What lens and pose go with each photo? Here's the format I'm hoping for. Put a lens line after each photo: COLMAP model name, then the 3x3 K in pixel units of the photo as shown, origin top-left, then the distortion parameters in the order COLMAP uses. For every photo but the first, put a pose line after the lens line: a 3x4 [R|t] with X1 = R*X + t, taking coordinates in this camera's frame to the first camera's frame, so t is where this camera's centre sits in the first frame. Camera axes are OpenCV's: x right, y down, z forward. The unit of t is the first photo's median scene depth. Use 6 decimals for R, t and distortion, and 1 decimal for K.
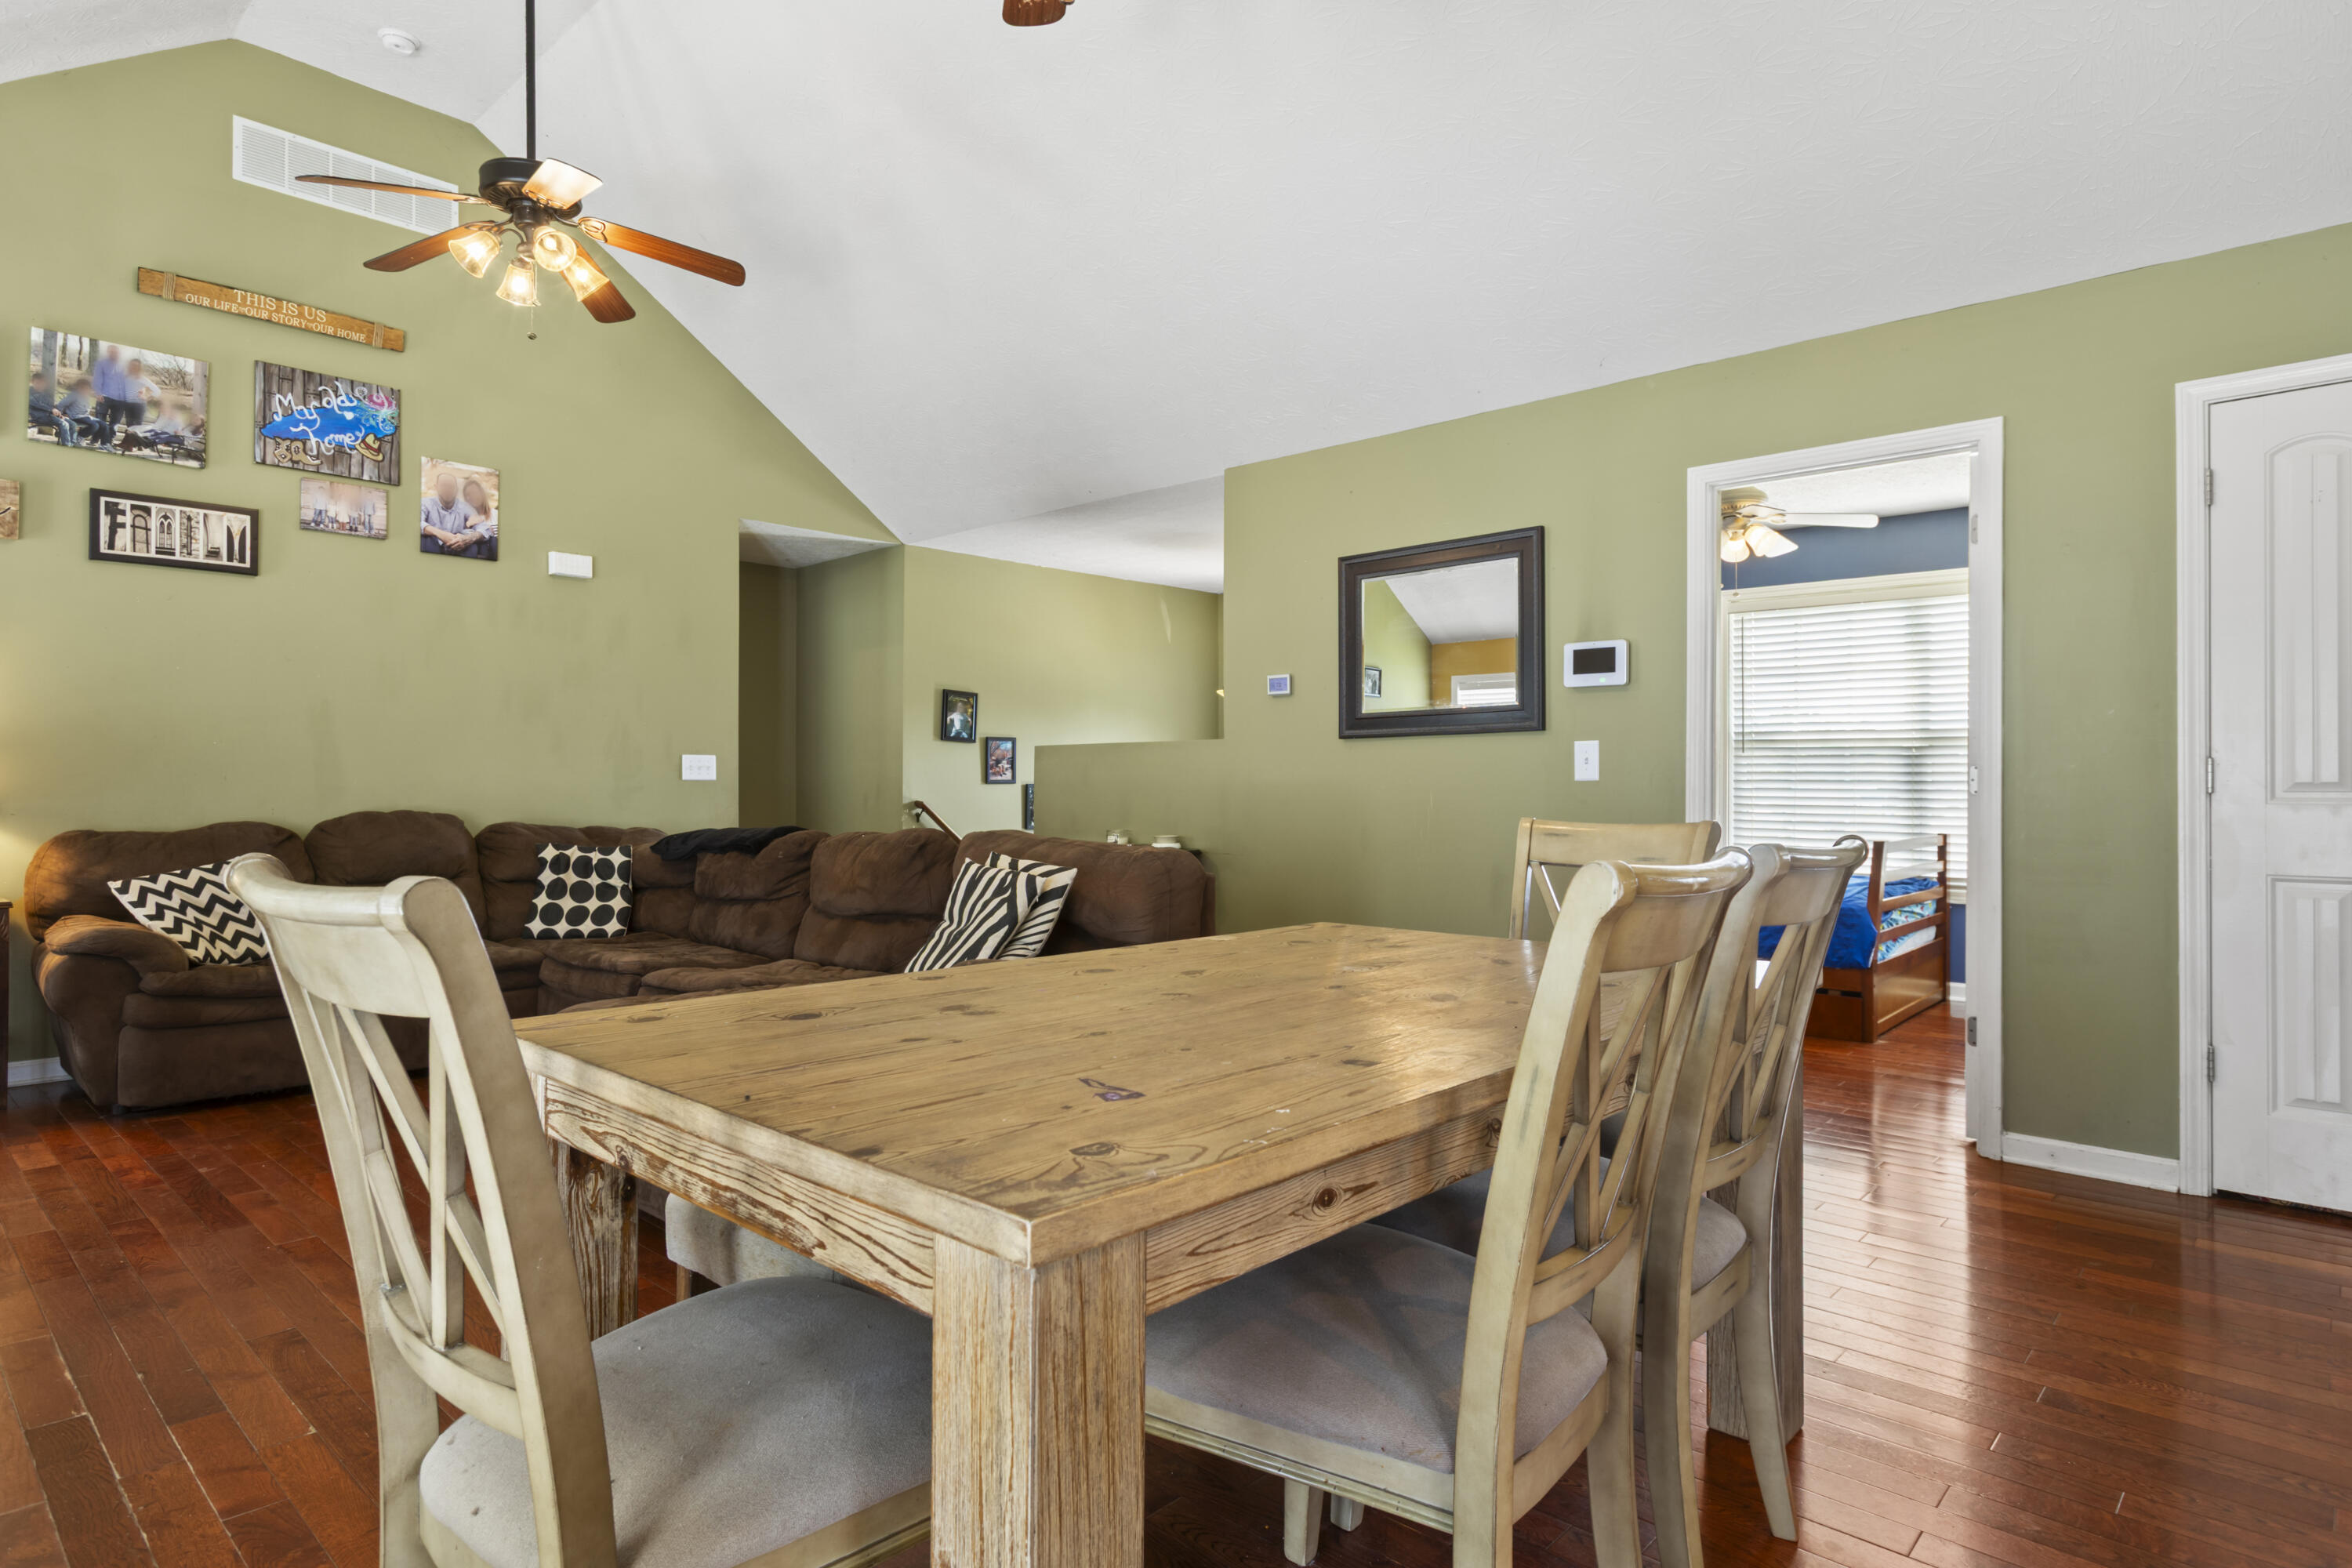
lens RADIAL K [[1292.1, 0, 1162.6], [0, 1292.1, 782.1], [0, 0, 1]] dist [0.008142, 0.000592]
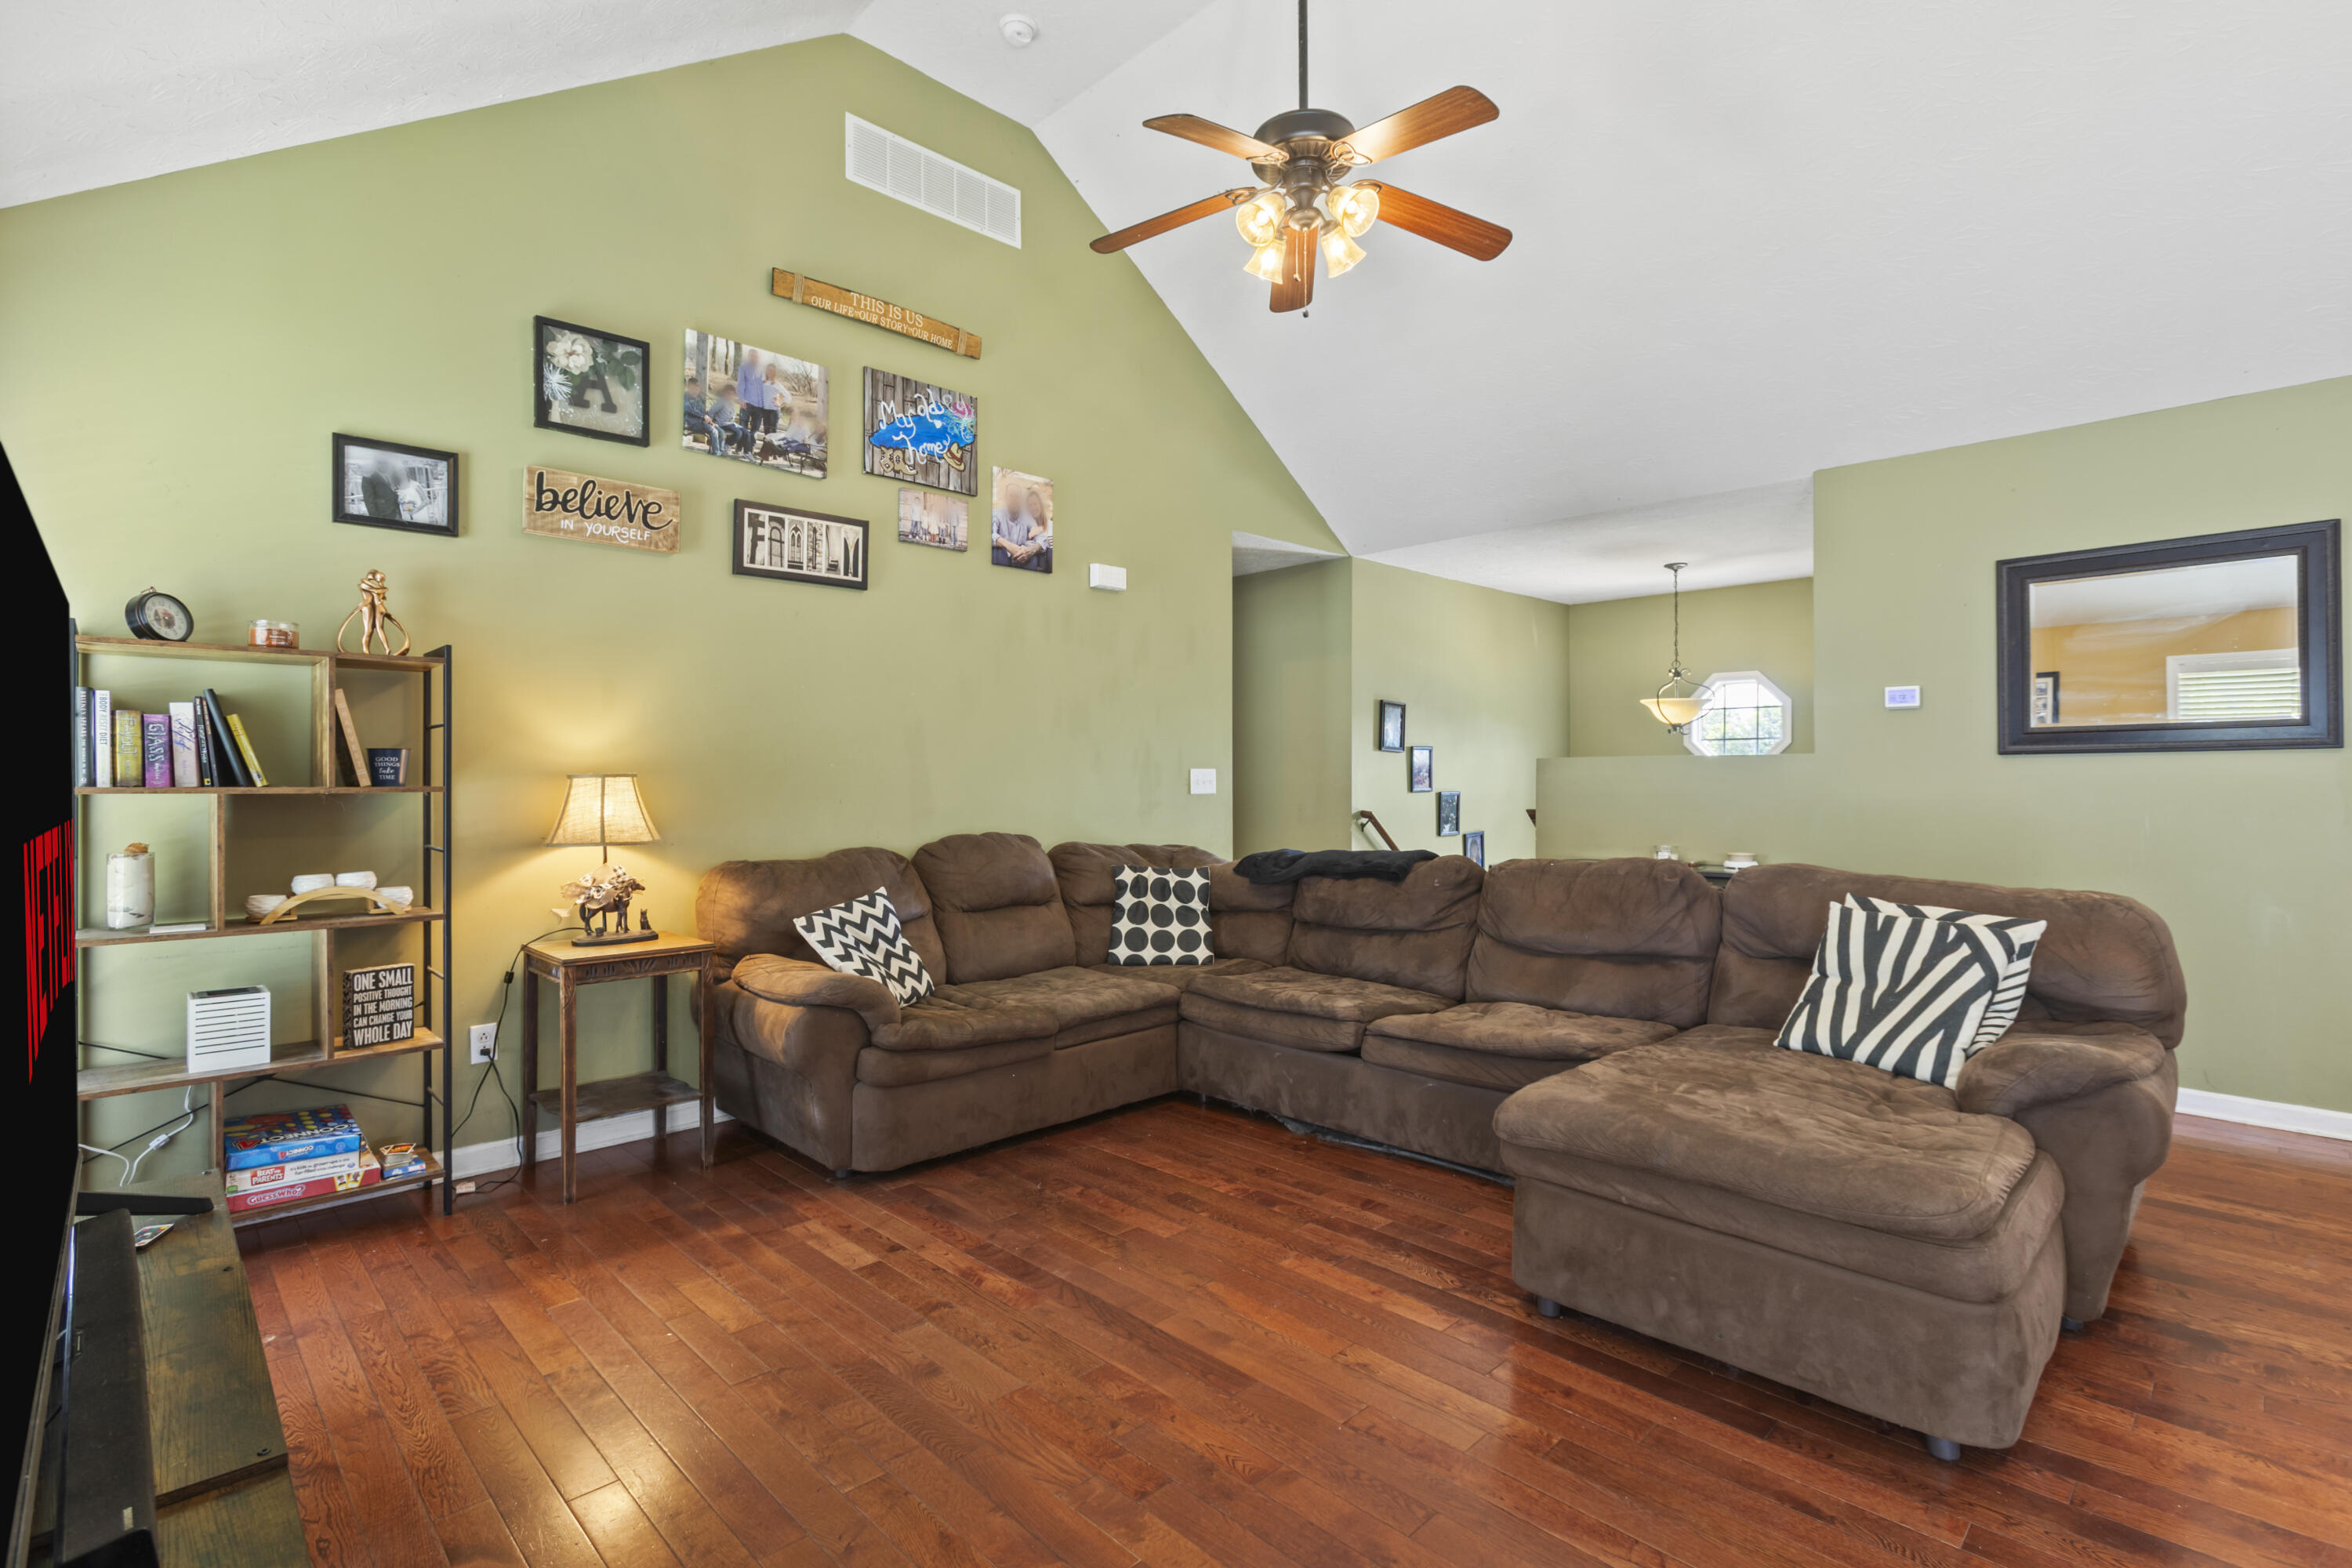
lens RADIAL K [[1117.1, 0, 1180.3], [0, 1117.1, 773.1], [0, 0, 1]] dist [-0.010264, 0.006805]
pose [[0.999442, -0.003645, -0.033189, -0.428708], [0.003694, 0.999992, 0.001423, -0.023475], [0.033184, -0.001545, 0.999448, 0.178601]]
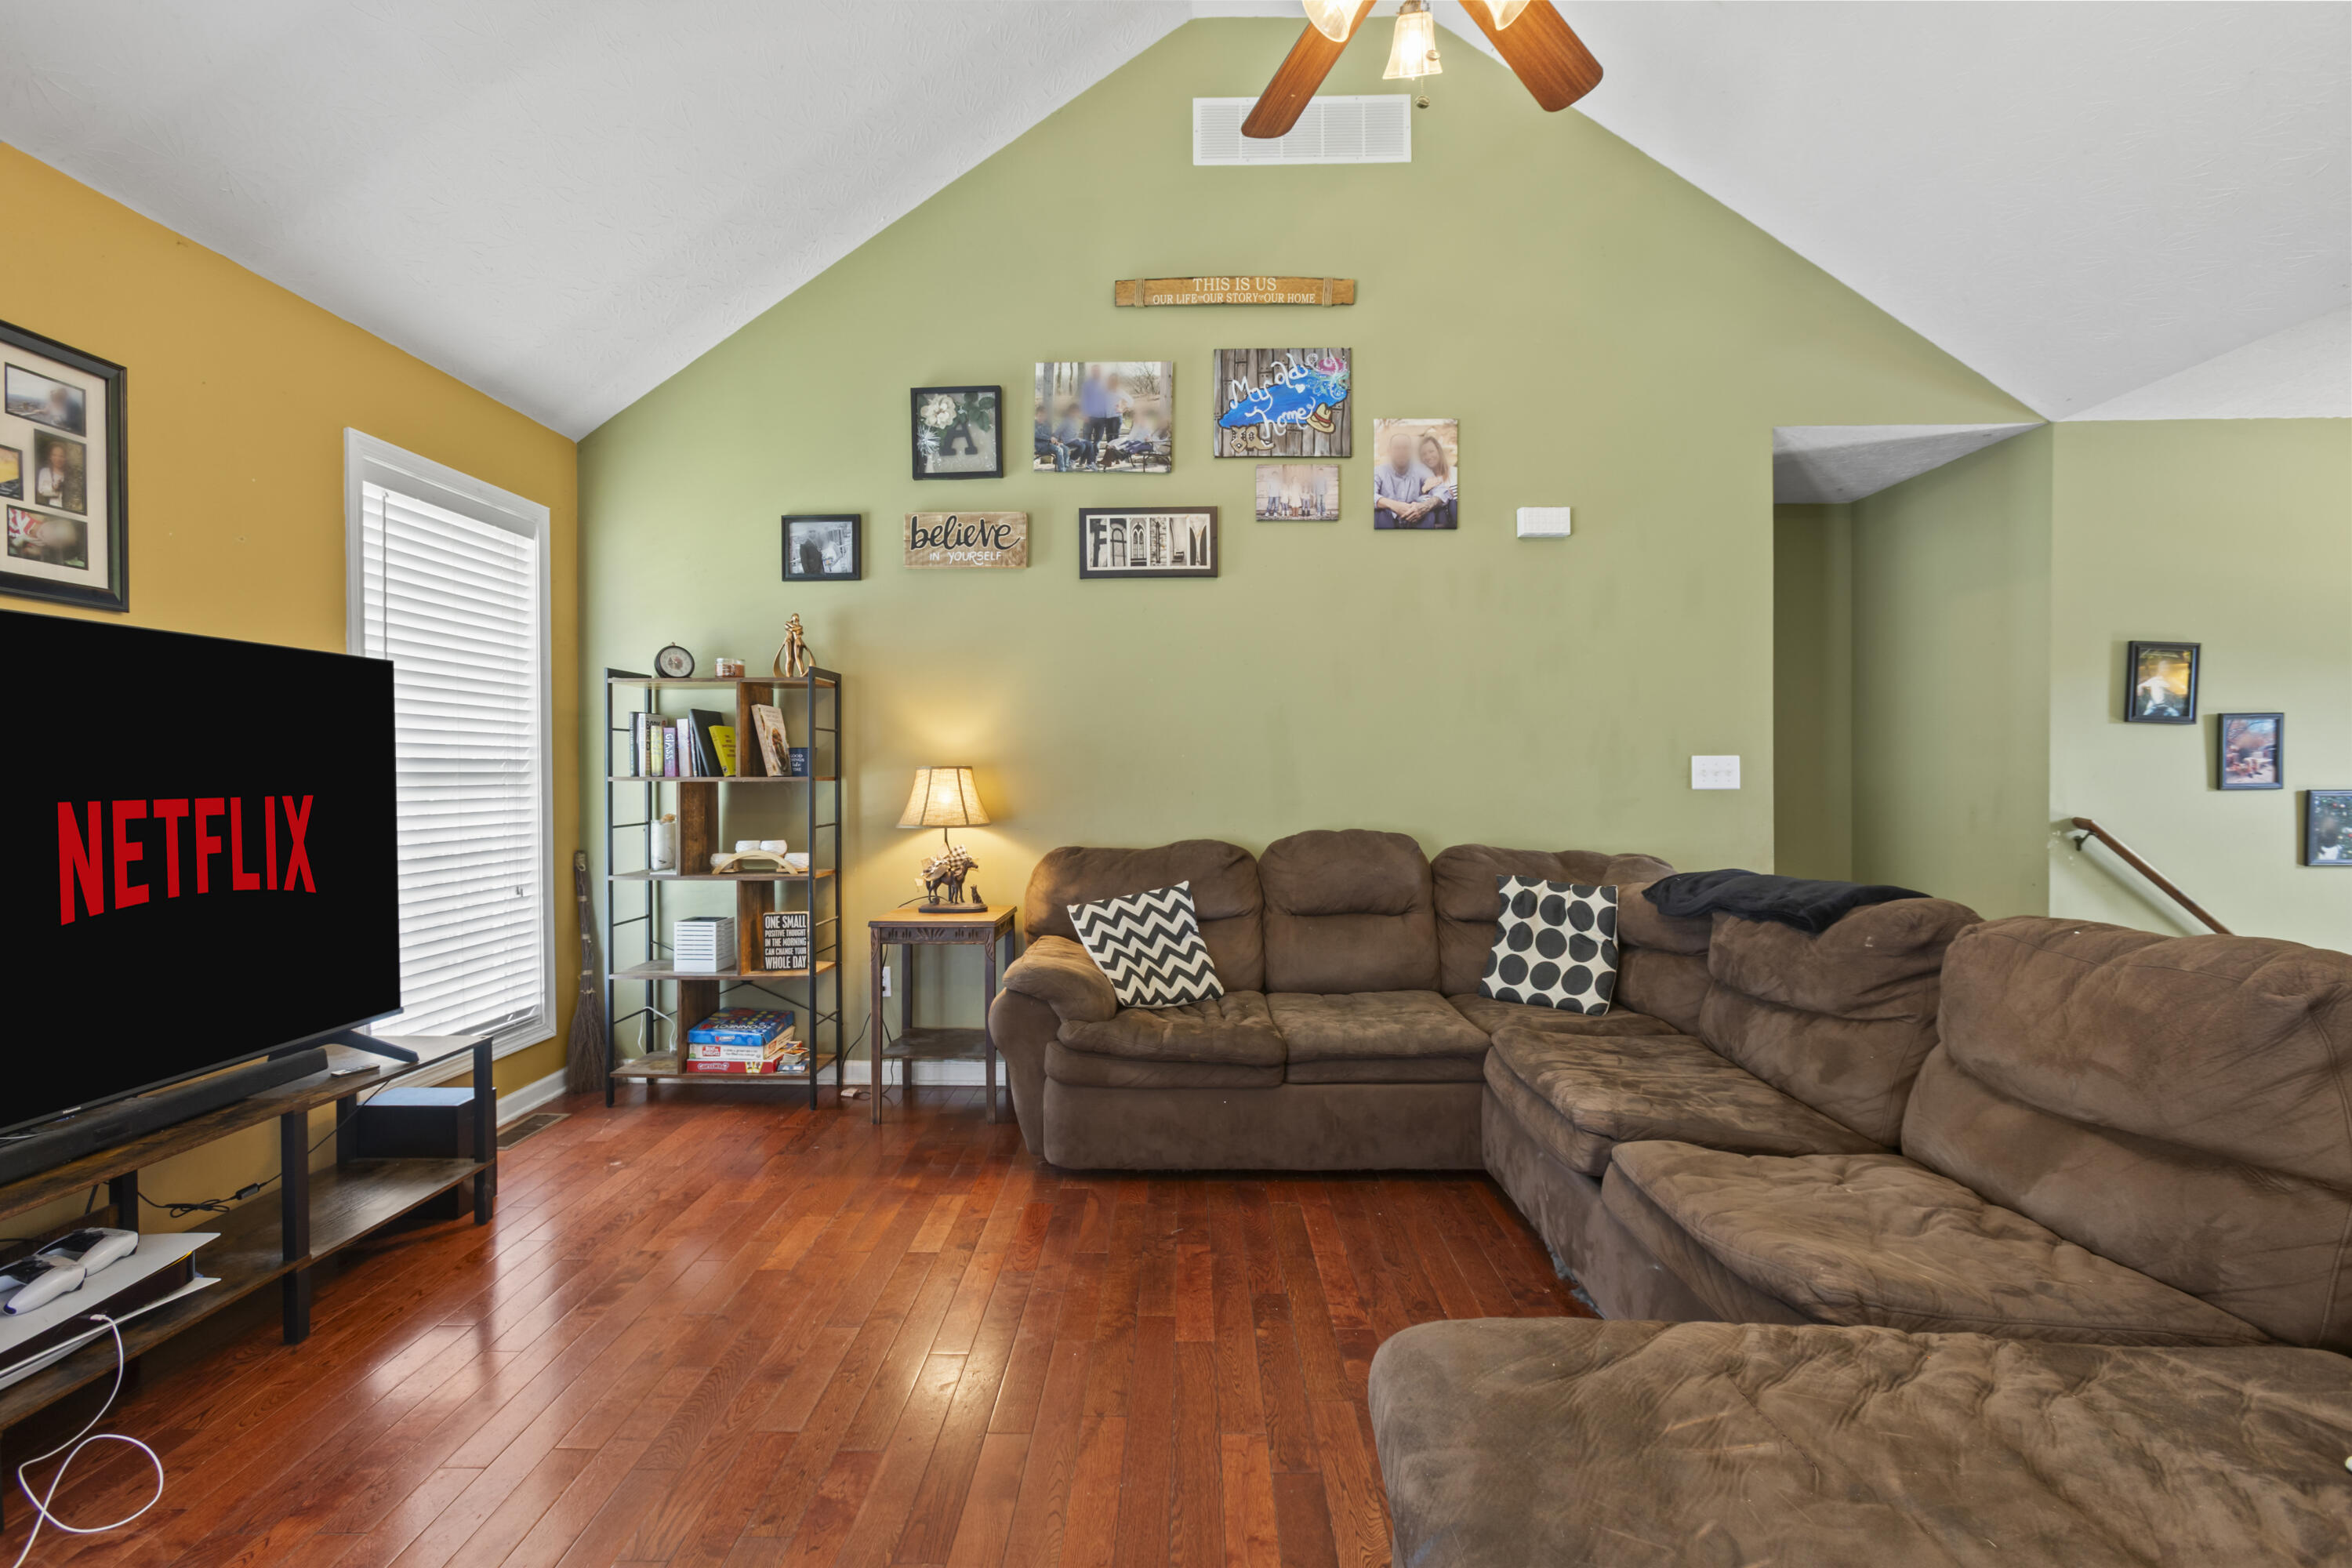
lens RADIAL K [[1057.9, 0, 1155.0], [0, 1057.9, 776.4], [0, 0, 1]] dist [-0.013625, 0.009072]
pose [[0.671201, -0.000450, -0.741276, -0.155852], [0.009572, 0.999922, 0.008060, -0.020851], [0.741214, -0.012505, 0.671152, 0.439642]]
